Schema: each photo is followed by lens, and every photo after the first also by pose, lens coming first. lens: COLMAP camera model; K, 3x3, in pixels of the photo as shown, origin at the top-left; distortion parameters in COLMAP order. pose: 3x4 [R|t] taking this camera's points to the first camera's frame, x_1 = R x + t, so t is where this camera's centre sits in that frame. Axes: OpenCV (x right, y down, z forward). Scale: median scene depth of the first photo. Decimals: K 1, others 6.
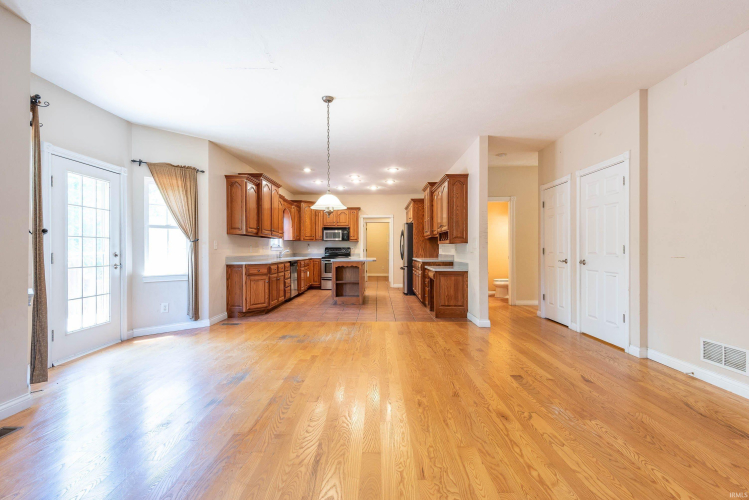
lens RADIAL K [[346.1, 0, 371.2], [0, 346.1, 250.6], [0, 0, 1]] dist [0.018454, -0.010957]
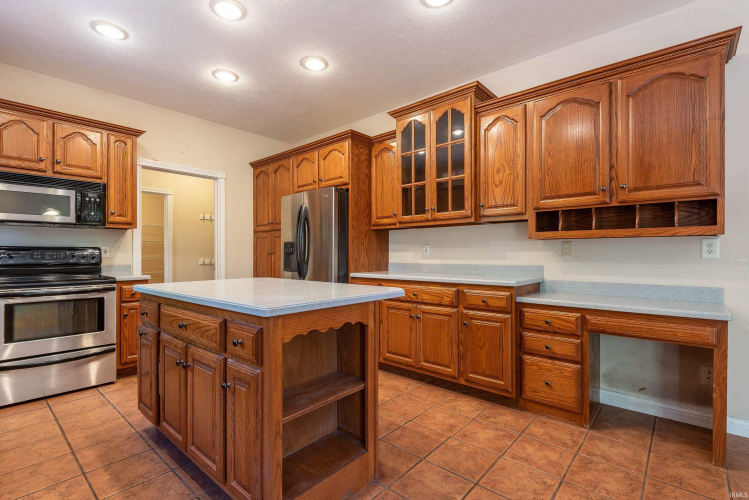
lens RADIAL K [[346.1, 0, 380.5], [0, 346.1, 254.8], [0, 0, 1]] dist [0.018454, -0.010957]
pose [[0.640884, 0.000140, 0.767637, -0.261413], [0.002416, 0.999995, -0.002199, -0.000232], [-0.767634, 0.003264, 0.640881, 1.039127]]
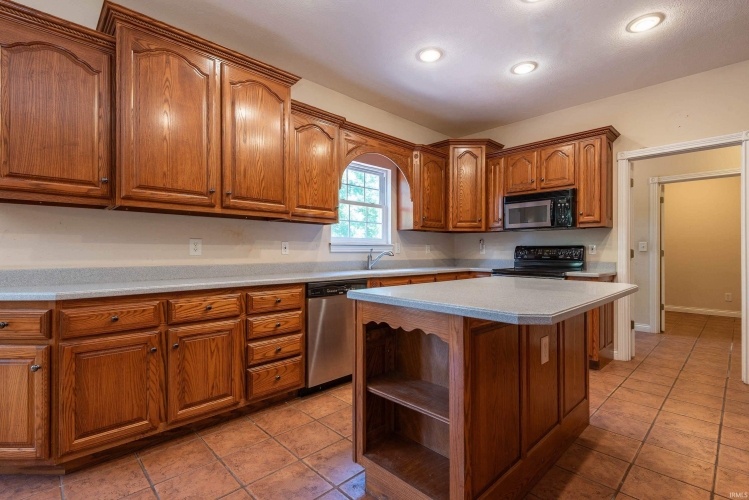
lens RADIAL K [[346.1, 0, 373.3], [0, 346.1, 251.9], [0, 0, 1]] dist [0.018454, -0.010957]
pose [[0.704498, 0.002846, -0.709700, 0.081214], [-0.004248, 0.999991, -0.000208, -0.001449], [0.709693, 0.003161, 0.704504, 1.040118]]
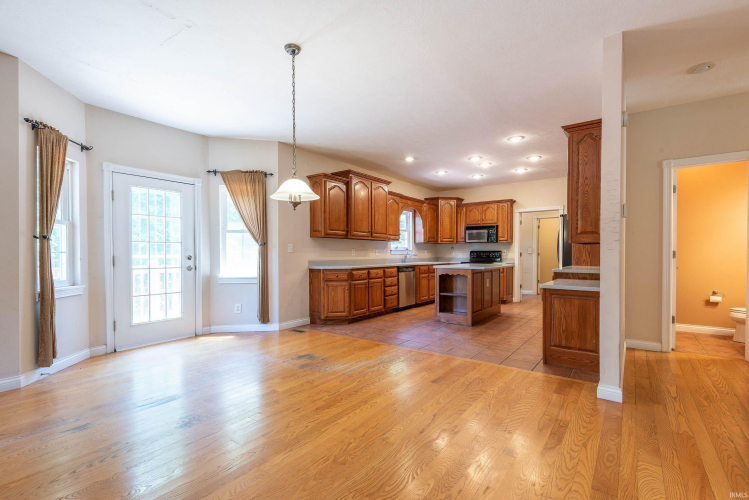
lens RADIAL K [[346.1, 0, 378.0], [0, 346.1, 260.8], [0, 0, 1]] dist [0.018454, -0.010957]
pose [[0.821354, 0.013897, -0.570249, 0.295469], [-0.002729, 0.999787, 0.020434, -0.002130], [0.570412, -0.015228, 0.821218, 0.318443]]
